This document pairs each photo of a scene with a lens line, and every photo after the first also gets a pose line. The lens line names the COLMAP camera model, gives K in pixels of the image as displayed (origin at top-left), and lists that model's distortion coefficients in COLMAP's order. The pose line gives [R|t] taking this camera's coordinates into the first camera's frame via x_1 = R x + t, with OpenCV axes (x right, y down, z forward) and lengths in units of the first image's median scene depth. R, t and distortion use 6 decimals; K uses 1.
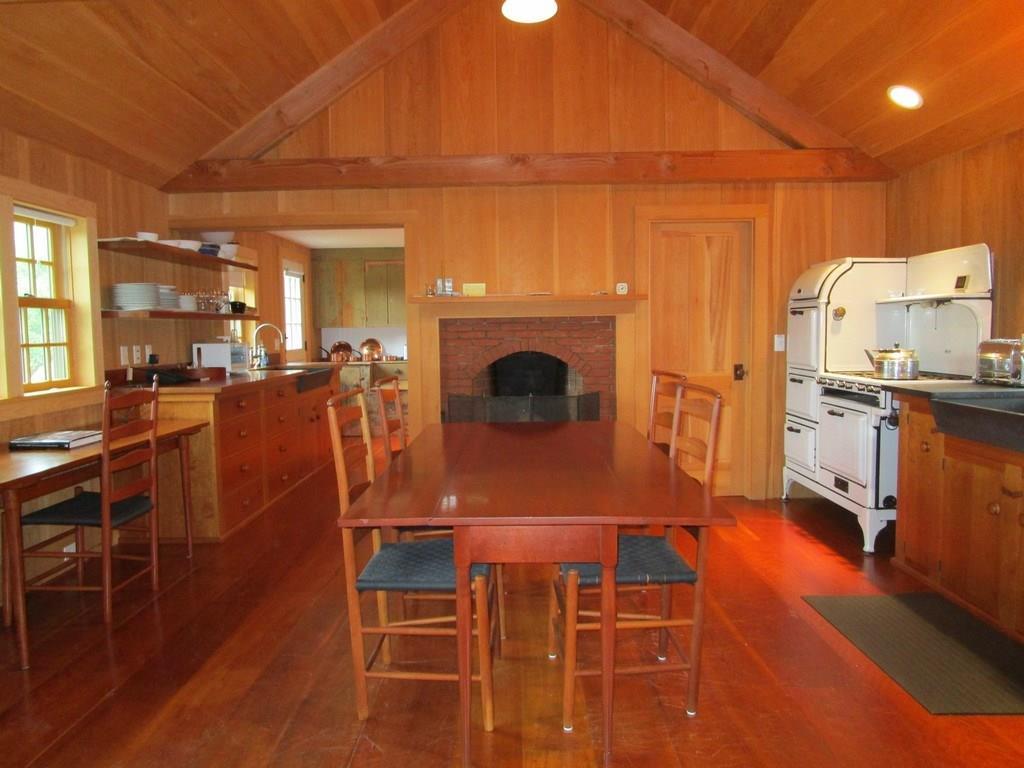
lens RADIAL K [[724.4, 0, 507.5], [0, 724.4, 383.2], [0, 0, 1]] dist [-0.043962, 0.019423]
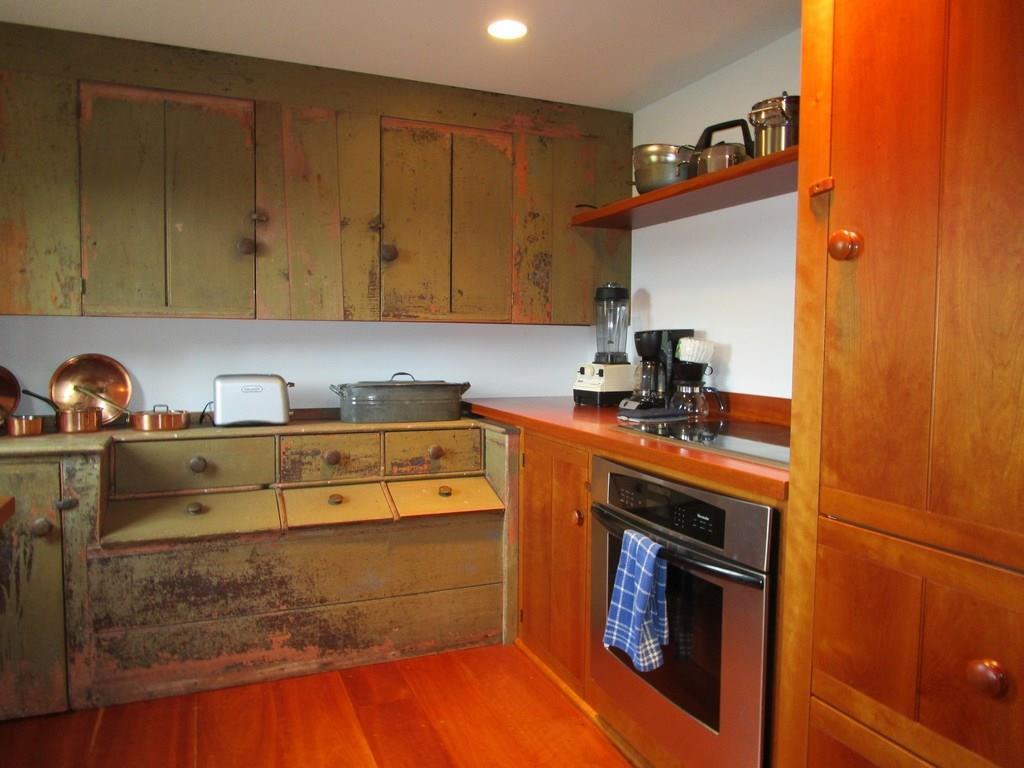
lens RADIAL K [[724.4, 0, 507.5], [0, 724.4, 383.2], [0, 0, 1]] dist [-0.043962, 0.019423]
pose [[0.916771, -0.000185, 0.399412, -0.179376], [0.006243, 0.999884, -0.013868, -0.053542], [-0.399363, 0.015207, 0.916667, 0.787222]]
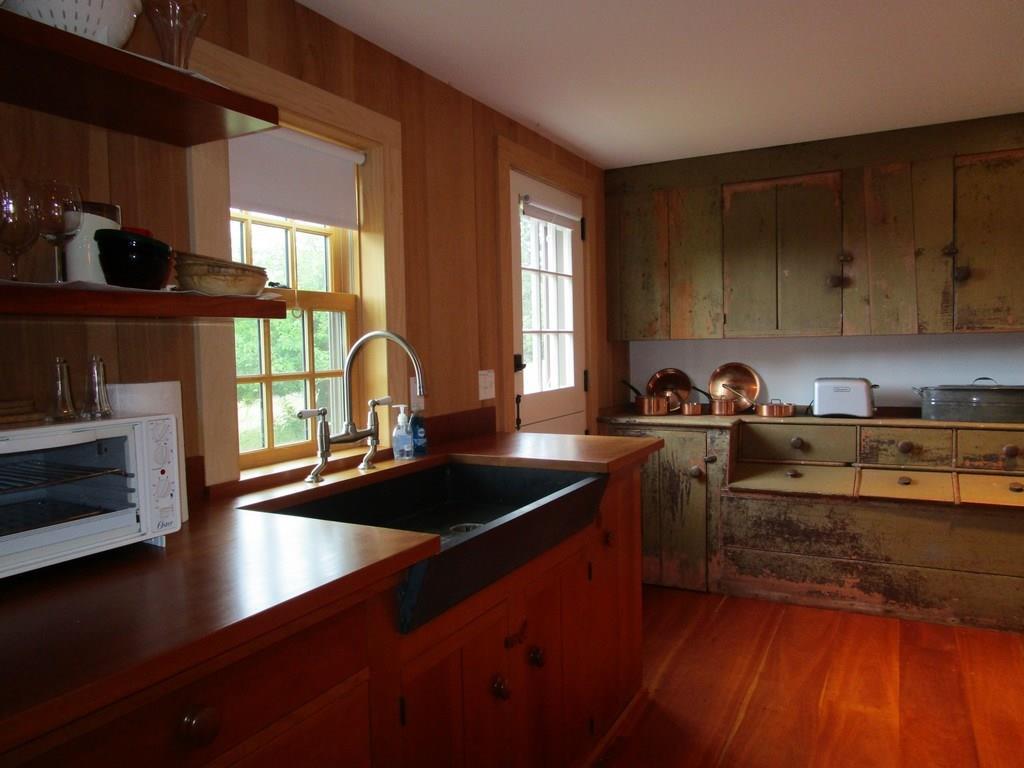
lens RADIAL K [[724.4, 0, 507.5], [0, 724.4, 383.2], [0, 0, 1]] dist [-0.043962, 0.019423]
pose [[0.883310, 0.018996, -0.468404, -0.124445], [-0.024532, 0.999683, -0.005719, -0.052248], [0.468147, 0.016543, 0.883496, 0.650670]]
